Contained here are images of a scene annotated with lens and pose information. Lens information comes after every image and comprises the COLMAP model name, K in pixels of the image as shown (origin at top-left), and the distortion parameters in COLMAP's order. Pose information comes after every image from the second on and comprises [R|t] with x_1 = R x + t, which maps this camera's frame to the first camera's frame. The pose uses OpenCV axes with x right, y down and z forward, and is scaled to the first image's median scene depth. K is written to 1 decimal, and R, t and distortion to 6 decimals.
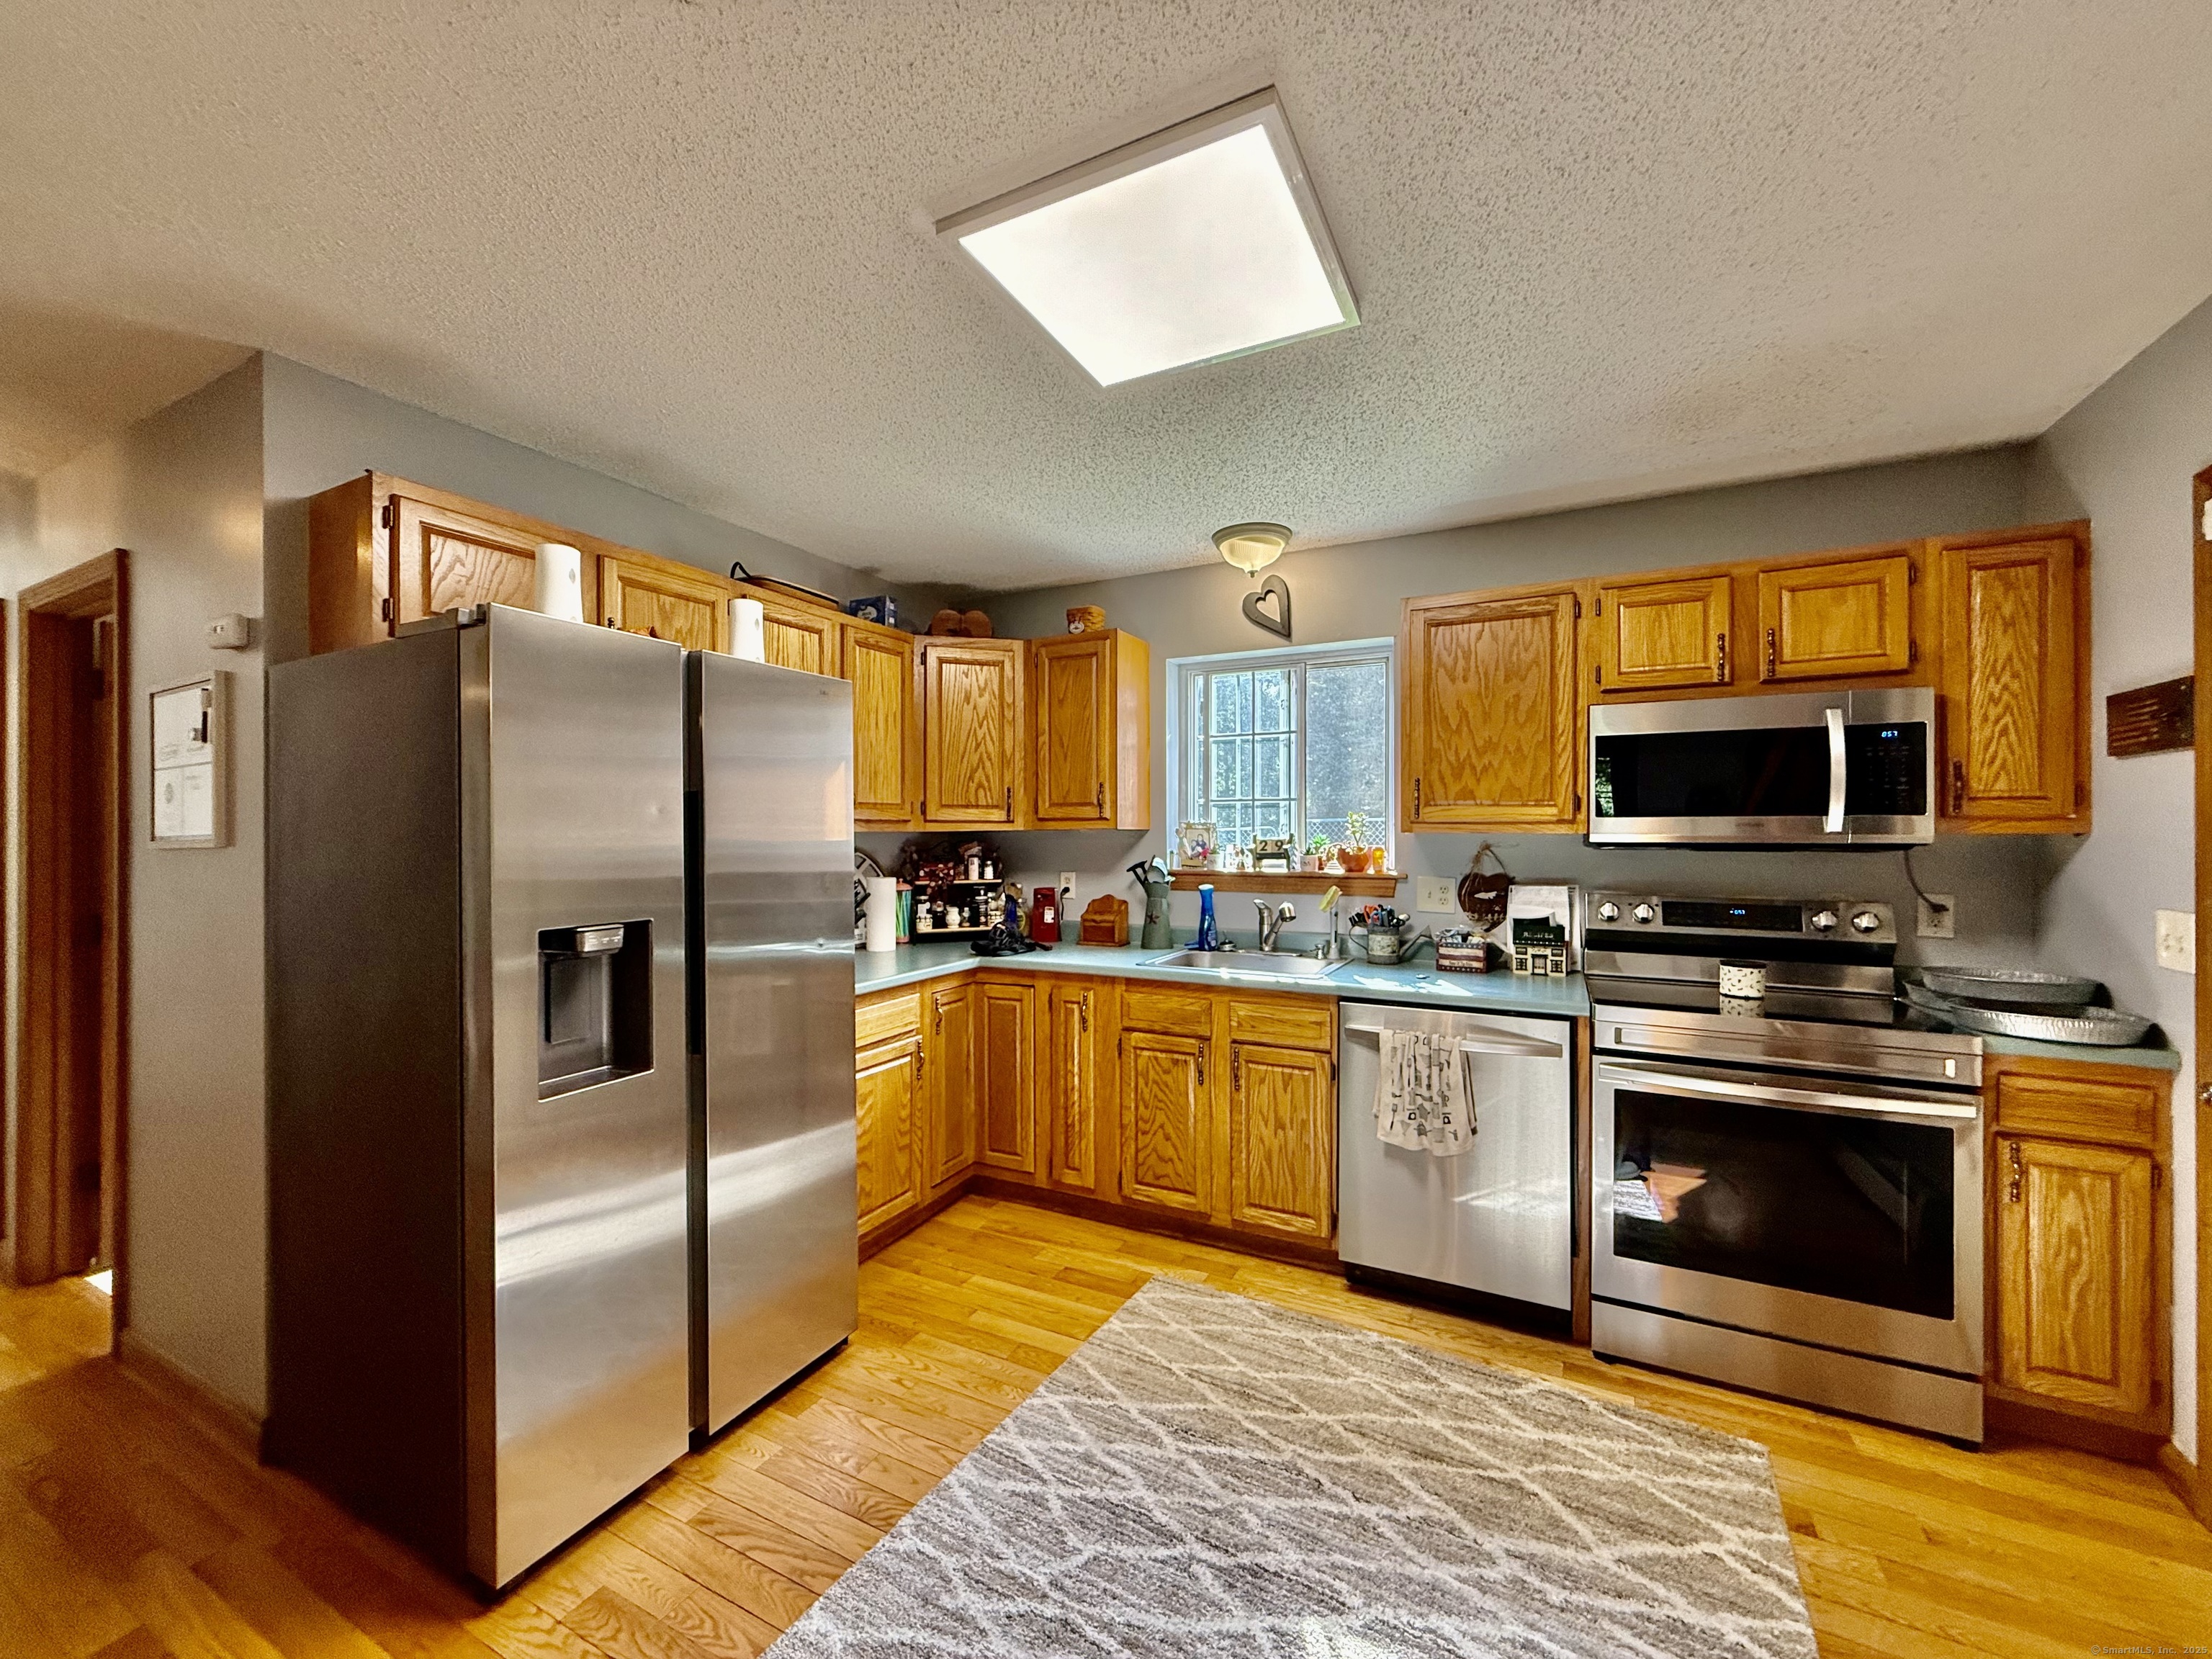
lens RADIAL K [[883.1, 0, 1099.6], [0, 883.1, 830.8], [0, 0, 1]] dist [-0.002365, 0.000445]
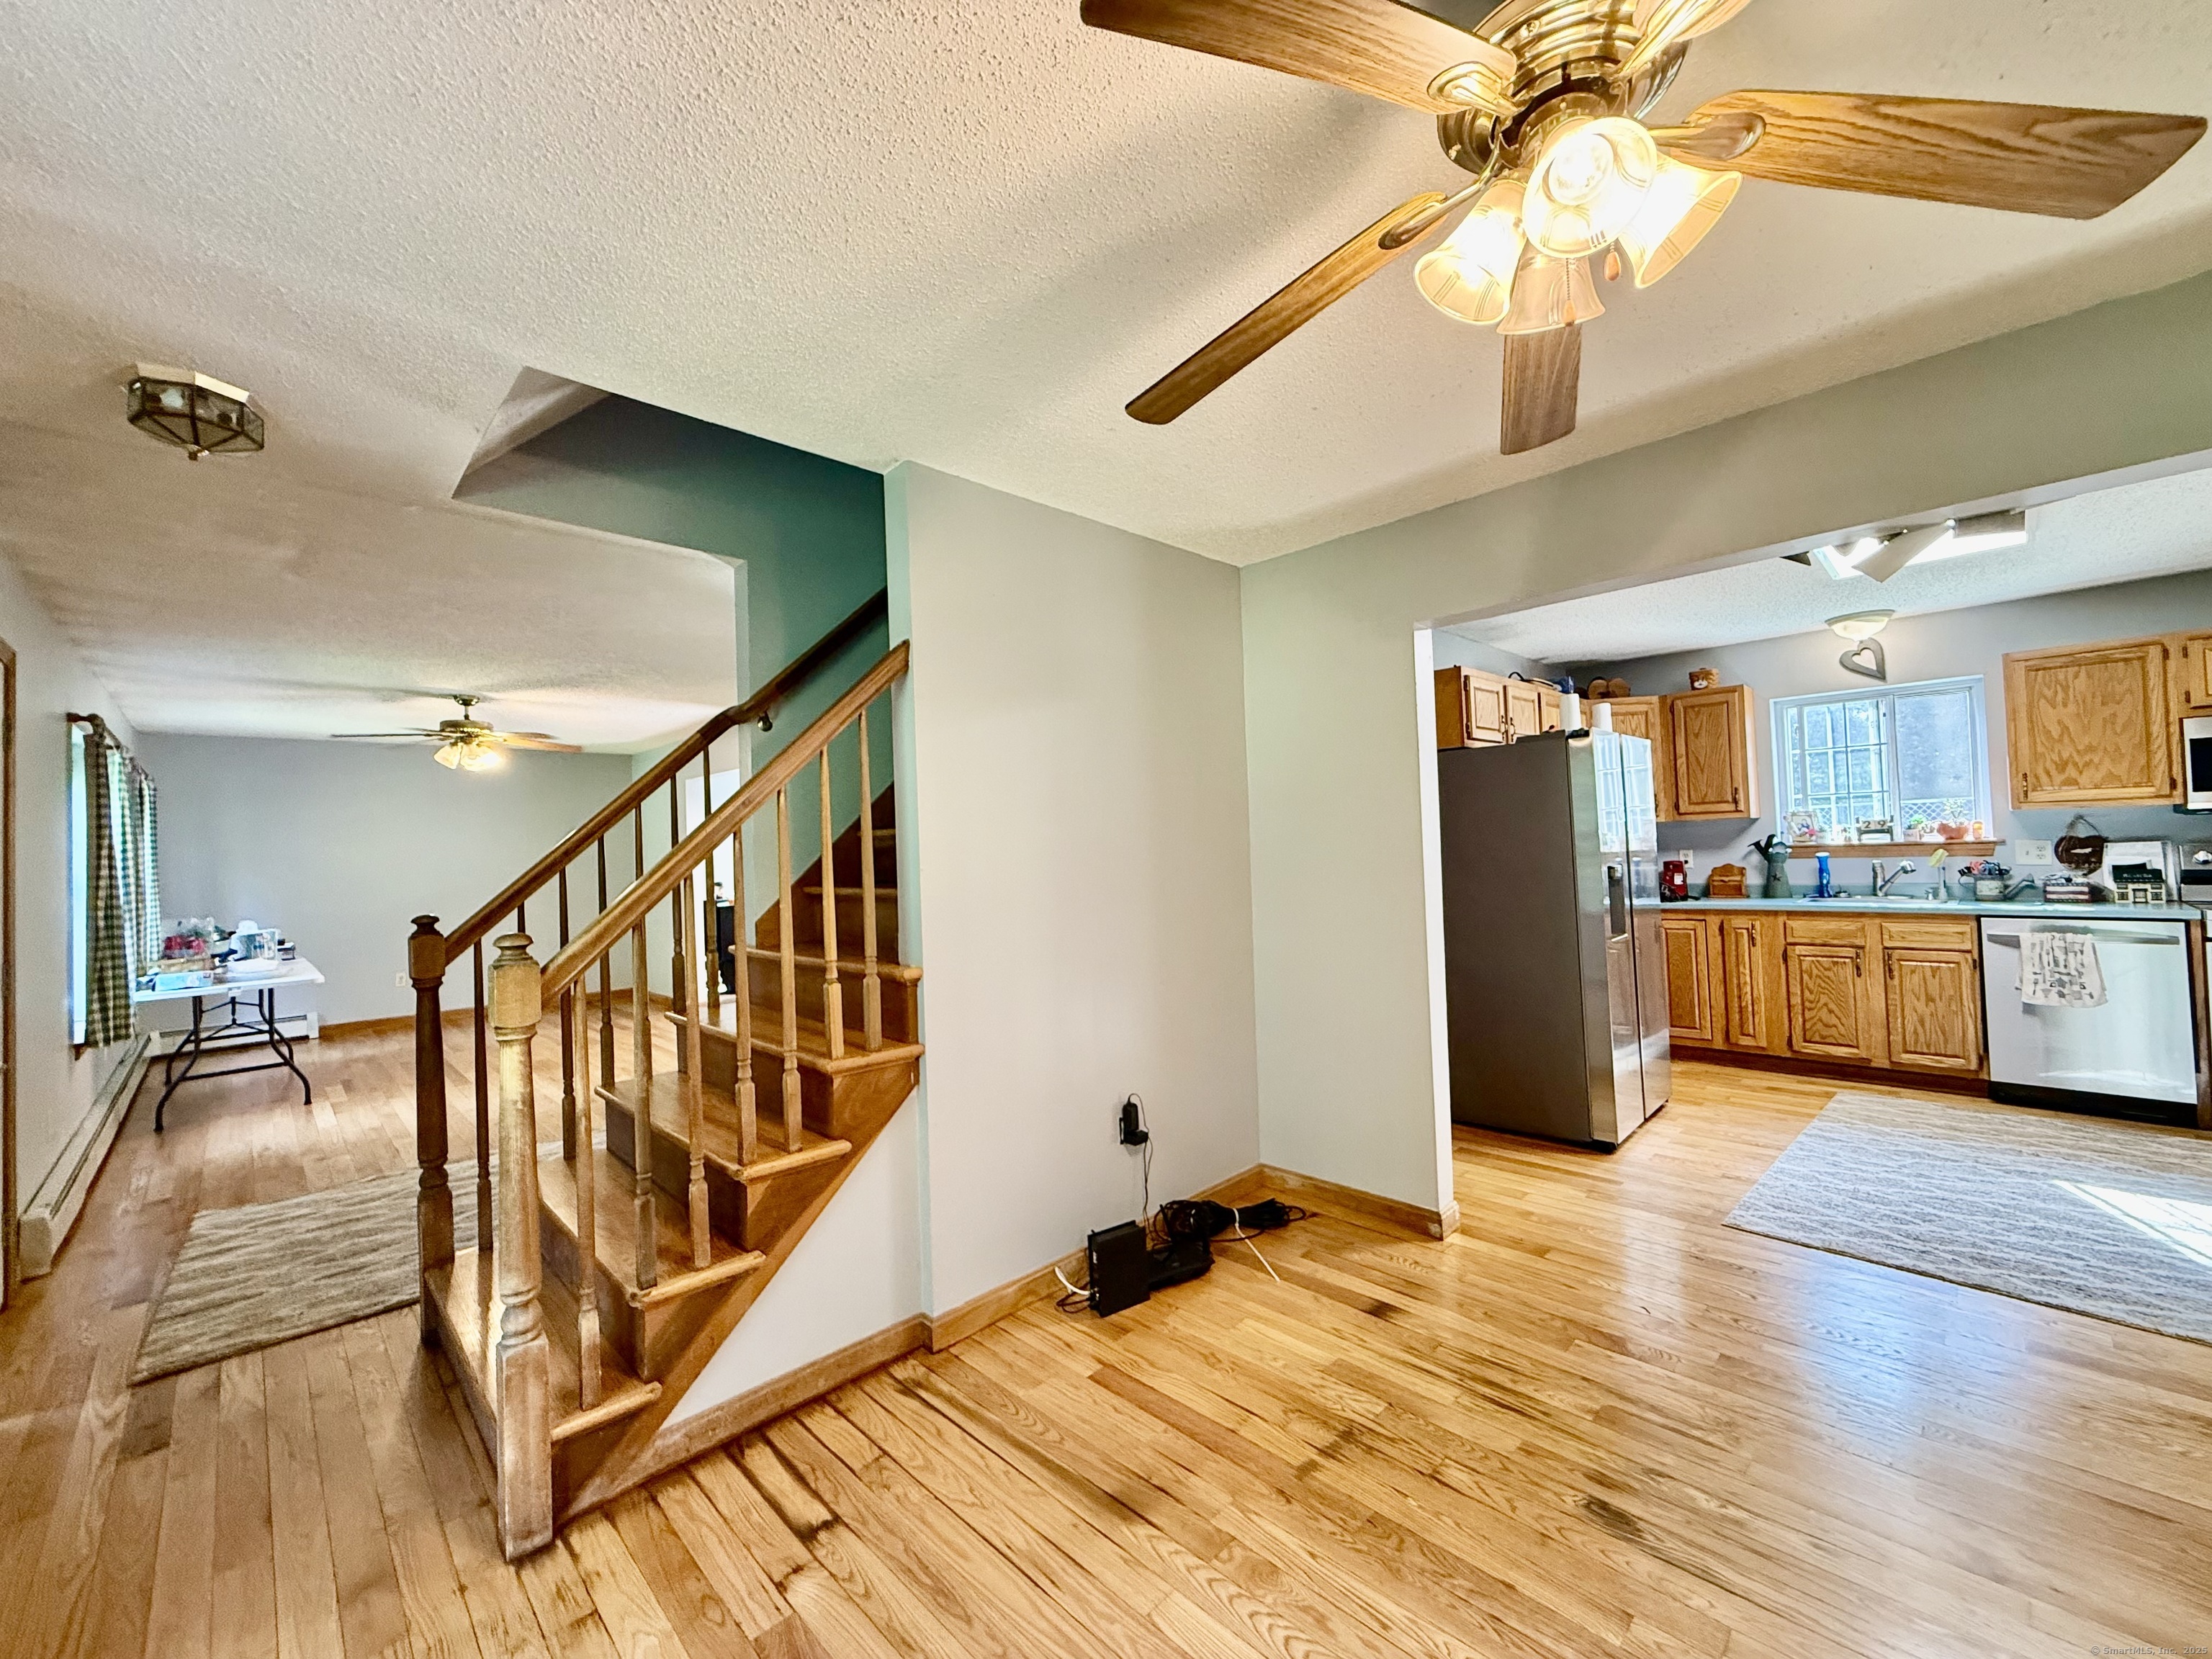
lens RADIAL K [[883.1, 0, 1092.9], [0, 883.1, 829.3], [0, 0, 1]] dist [-0.002365, 0.000445]
pose [[0.946590, -0.042790, -0.319587, -0.643999], [0.039440, 0.999078, -0.016950, -0.000879], [0.320018, 0.003440, 0.947405, -0.895984]]
